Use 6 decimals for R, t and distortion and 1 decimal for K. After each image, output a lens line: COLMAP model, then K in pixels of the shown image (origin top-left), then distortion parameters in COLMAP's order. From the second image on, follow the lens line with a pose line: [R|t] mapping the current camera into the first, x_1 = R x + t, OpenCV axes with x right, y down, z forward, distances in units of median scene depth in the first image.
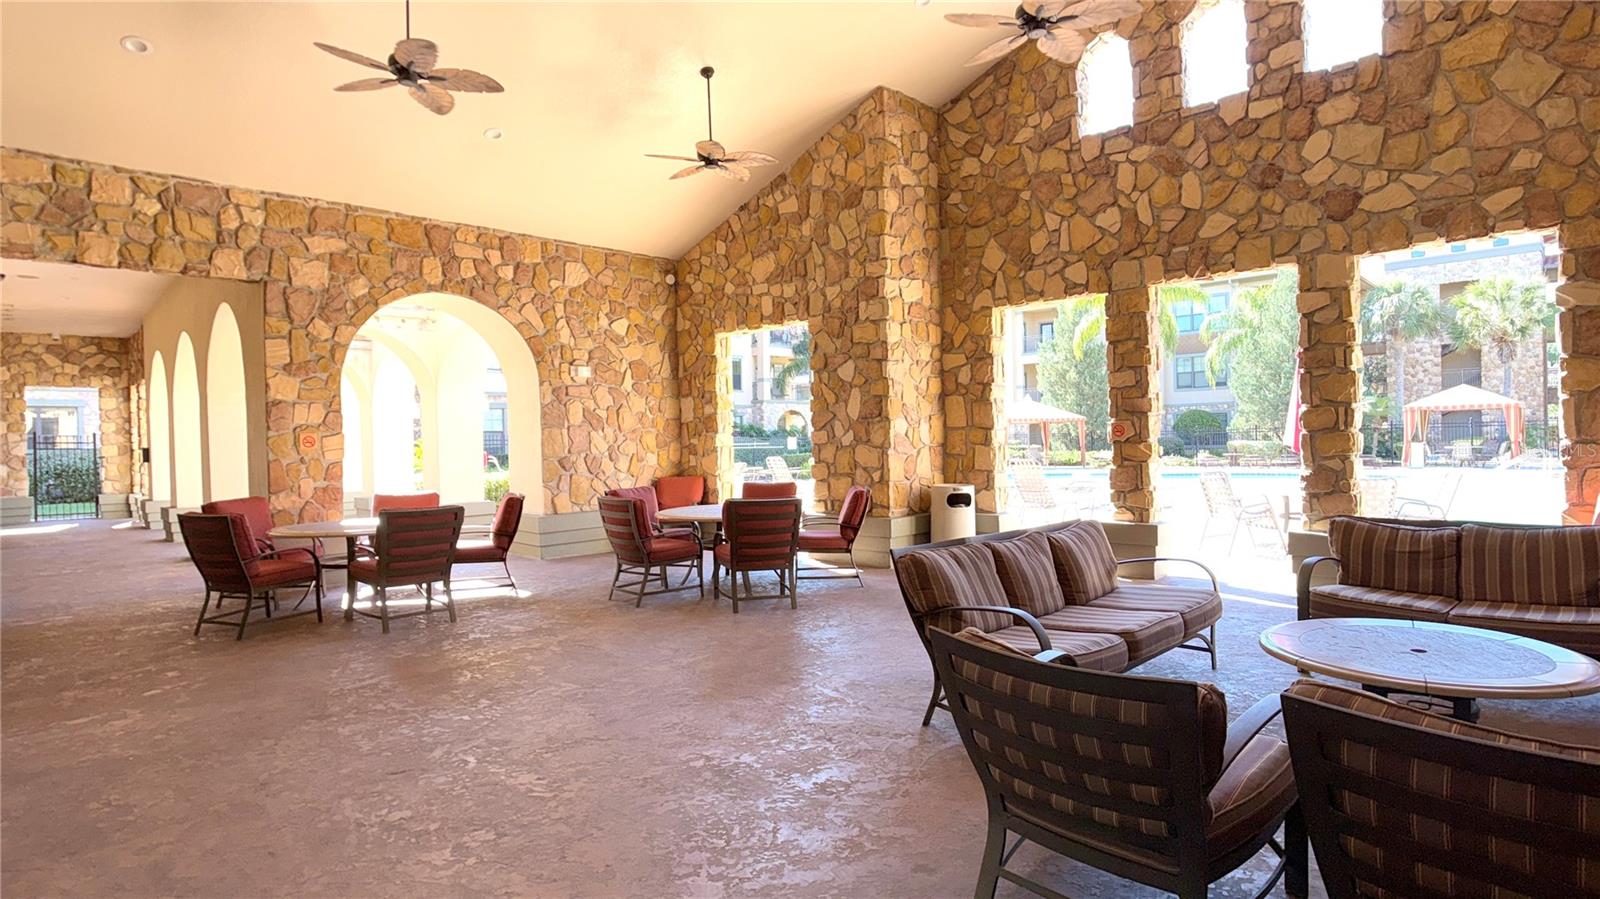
lens RADIAL K [[829.7, 0, 800.0], [0, 829.7, 449.5], [0, 0, 1]] dist [0.001550, -0.018963]
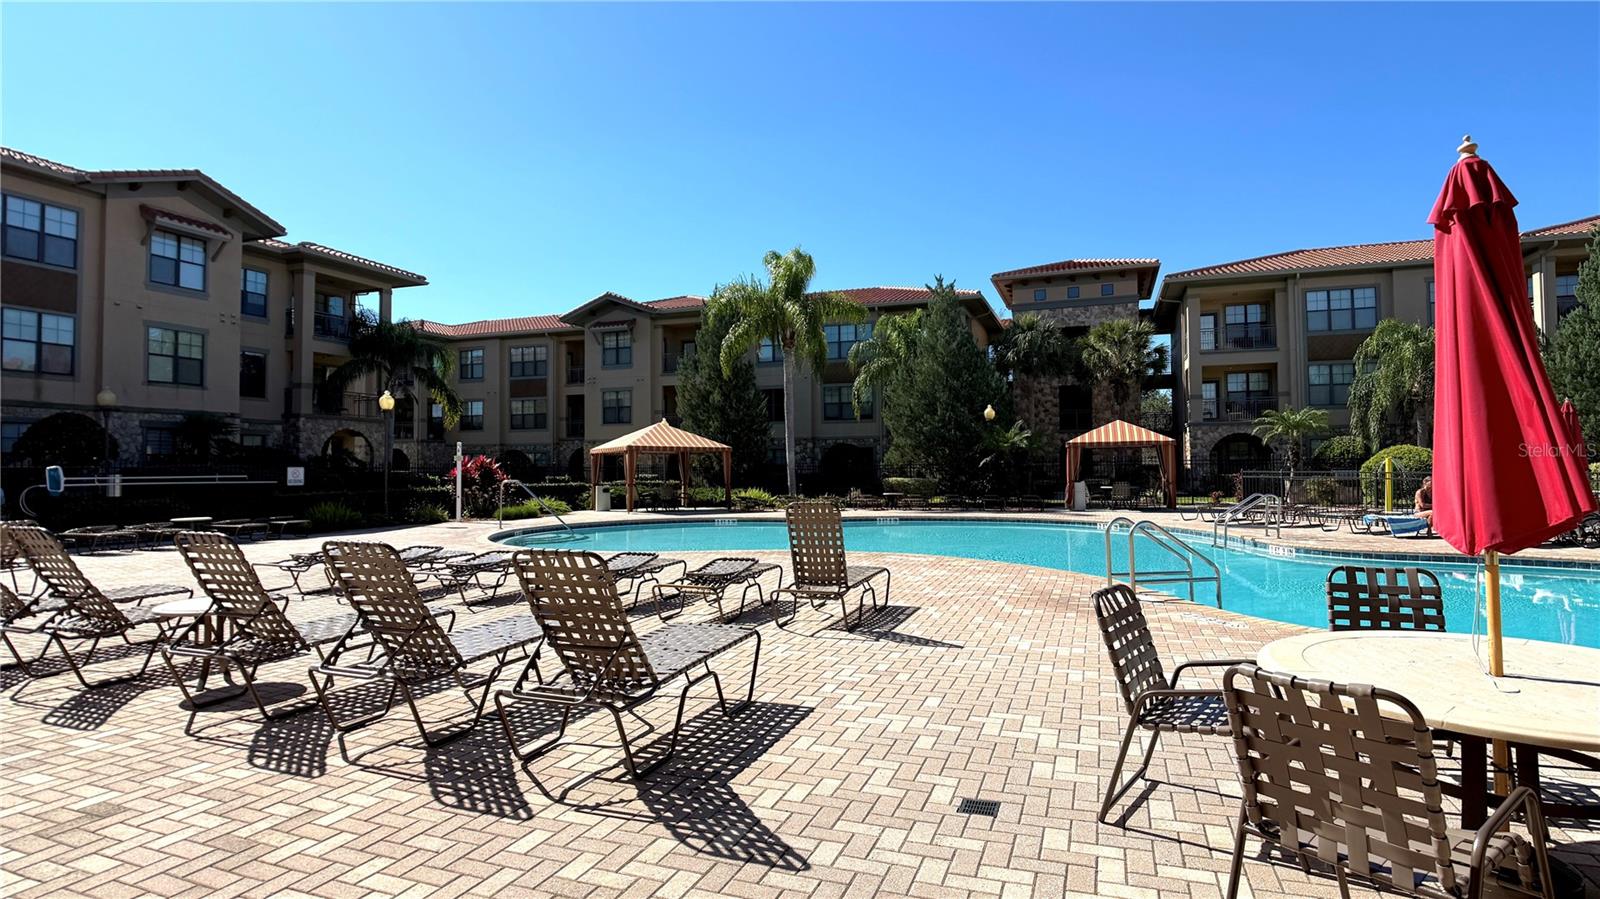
lens RADIAL K [[829.7, 0, 800.0], [0, 829.7, 449.5], [0, 0, 1]] dist [0.001550, -0.018963]
pose [[0.914038, 0.022687, 0.404994, 0.061530], [-0.007153, 0.999181, -0.039827, -0.004027], [-0.405566, 0.033507, 0.913451, 0.185173]]
